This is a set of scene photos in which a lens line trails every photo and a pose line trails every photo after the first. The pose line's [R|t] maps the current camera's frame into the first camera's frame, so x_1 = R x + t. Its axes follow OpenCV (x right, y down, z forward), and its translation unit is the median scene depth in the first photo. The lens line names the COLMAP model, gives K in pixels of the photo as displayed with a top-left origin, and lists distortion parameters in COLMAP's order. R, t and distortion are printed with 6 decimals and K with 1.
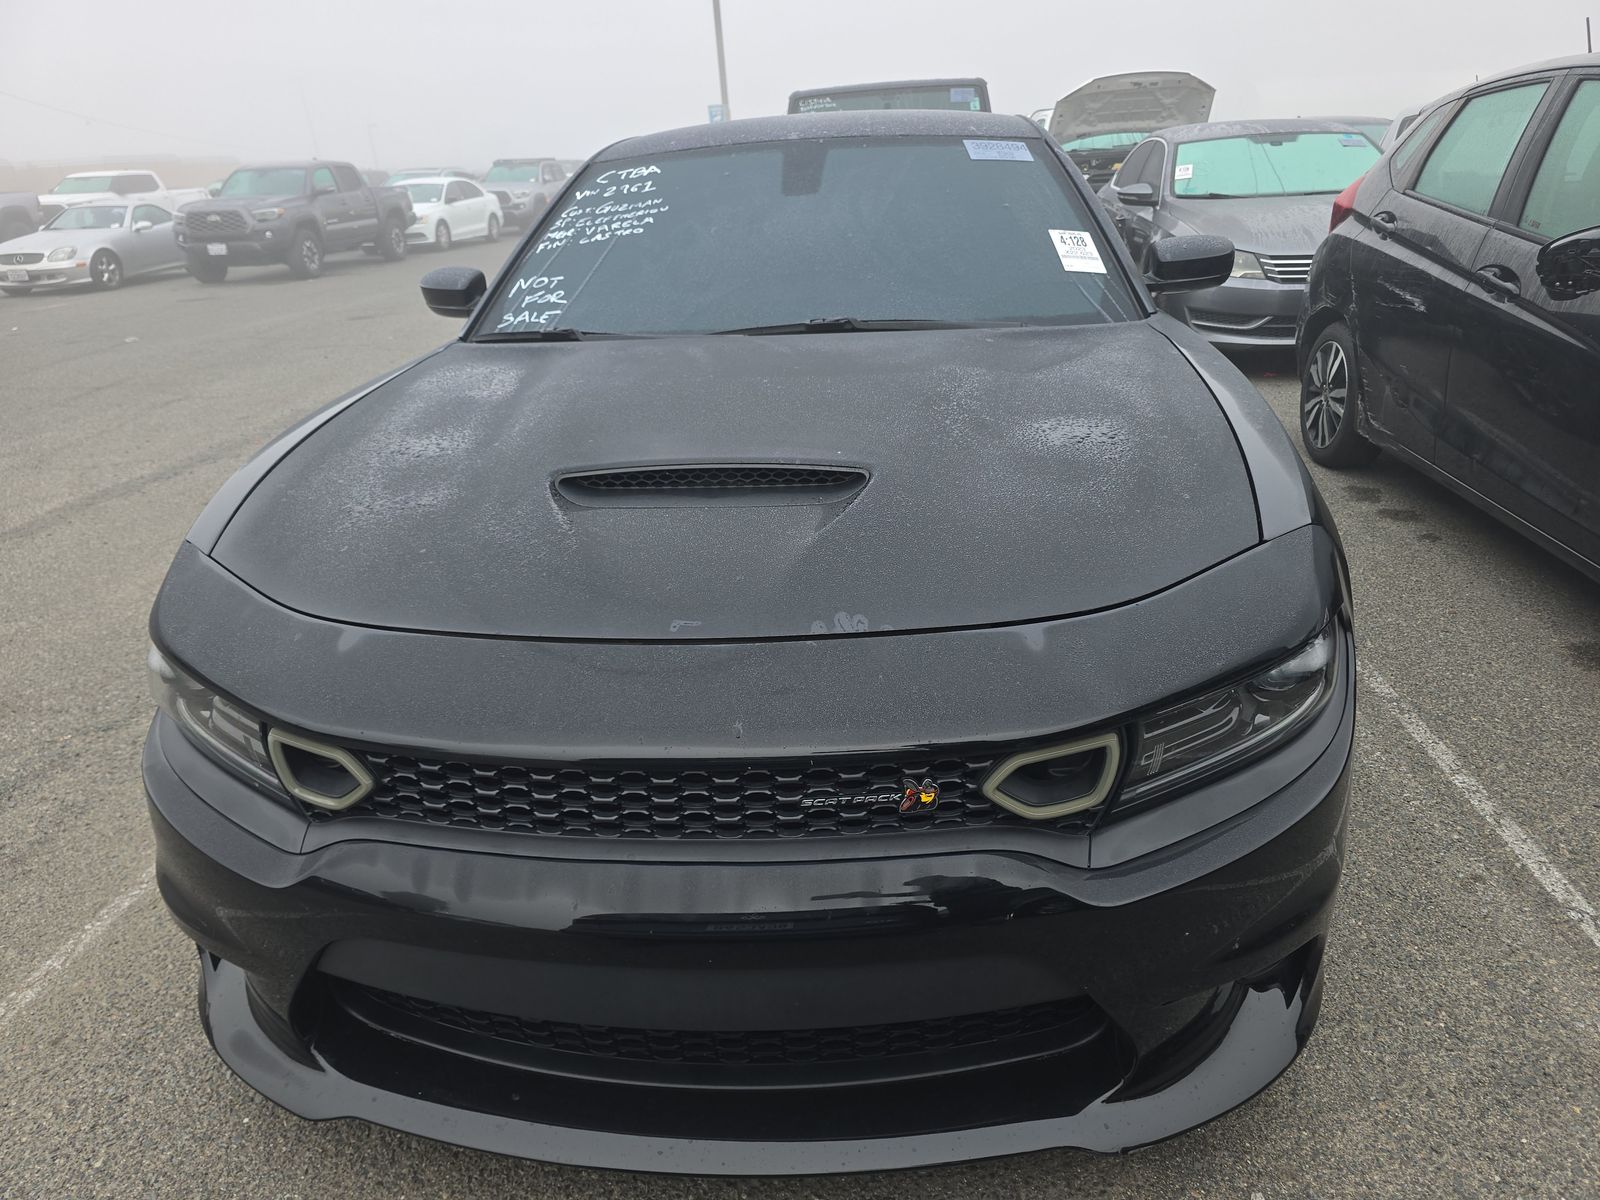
lens RADIAL K [[1079.9, 0, 800.0], [0, 1079.9, 600.0], [0, 0, 1]] dist [-0.001530, -0.008744]
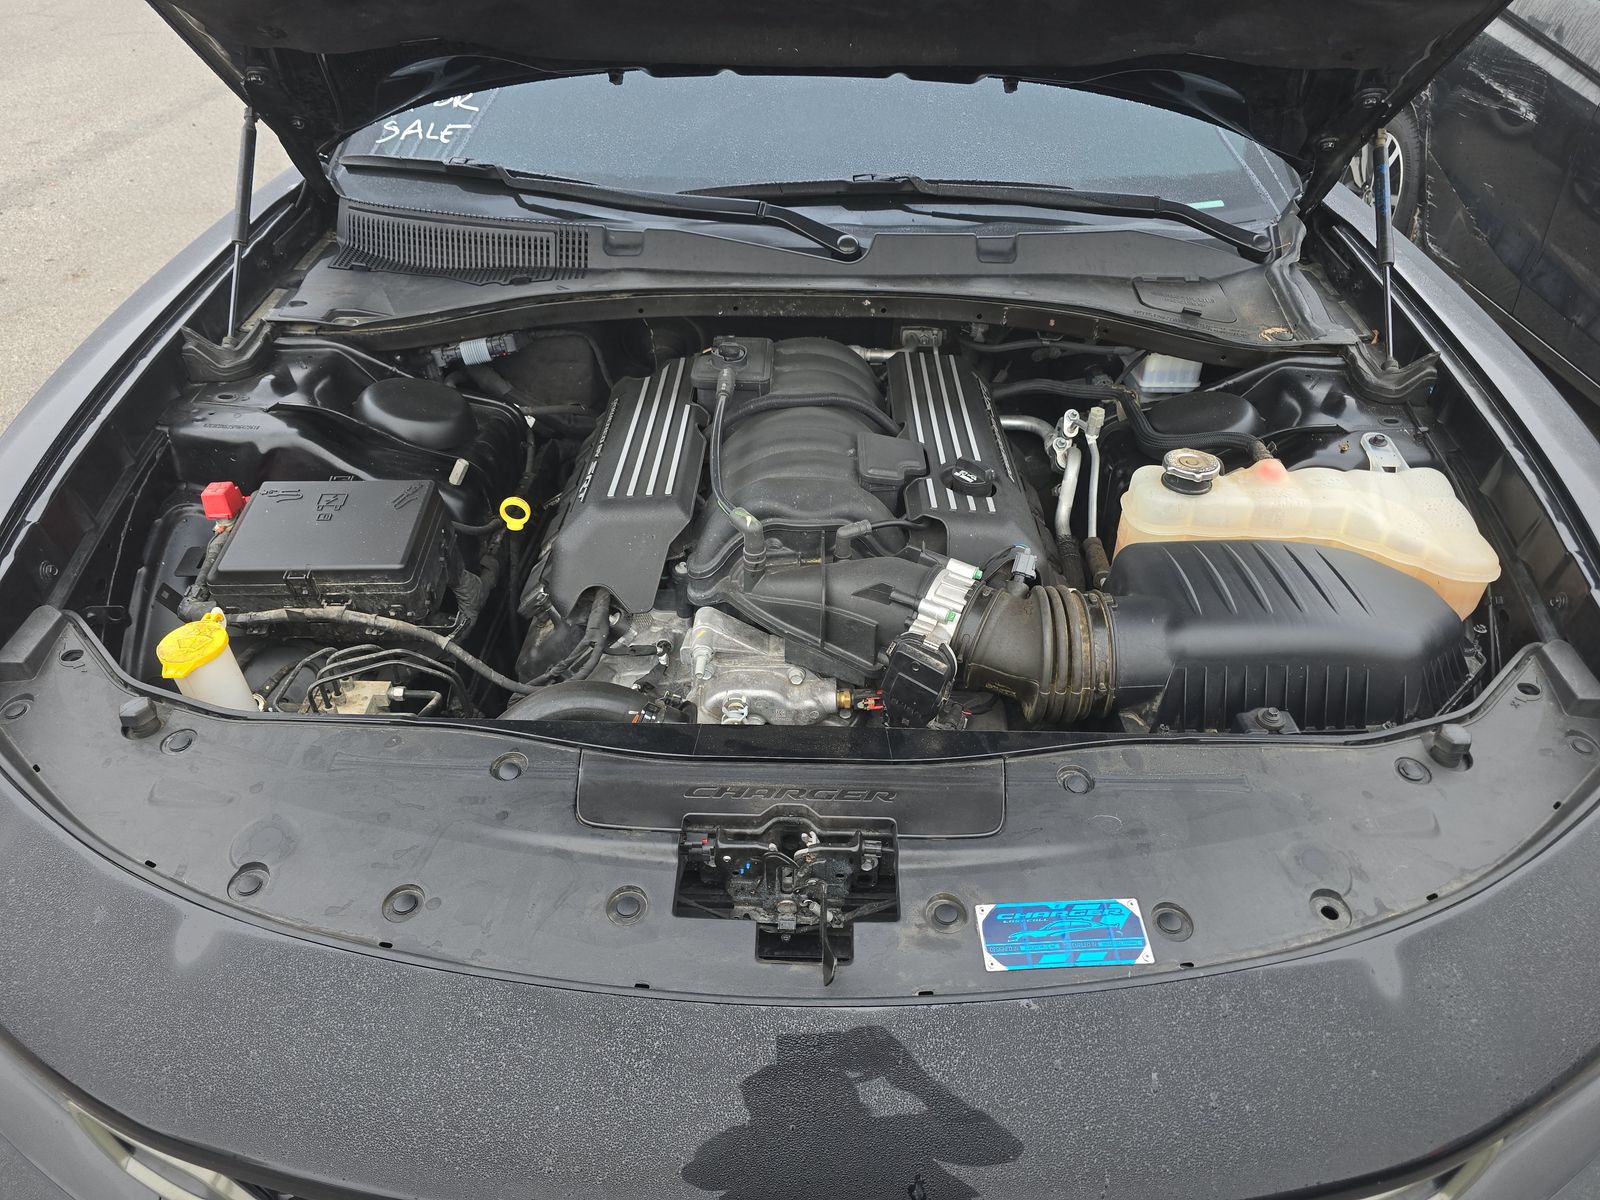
lens RADIAL K [[1079.9, 0, 800.0], [0, 1079.9, 600.0], [0, 0, 1]] dist [-0.001530, -0.008744]
pose [[0.994899, -0.000835, 0.100876, -0.058649], [-0.024763, 0.967349, 0.252236, -0.107485], [-0.097793, -0.253447, 0.962393, 0.175105]]
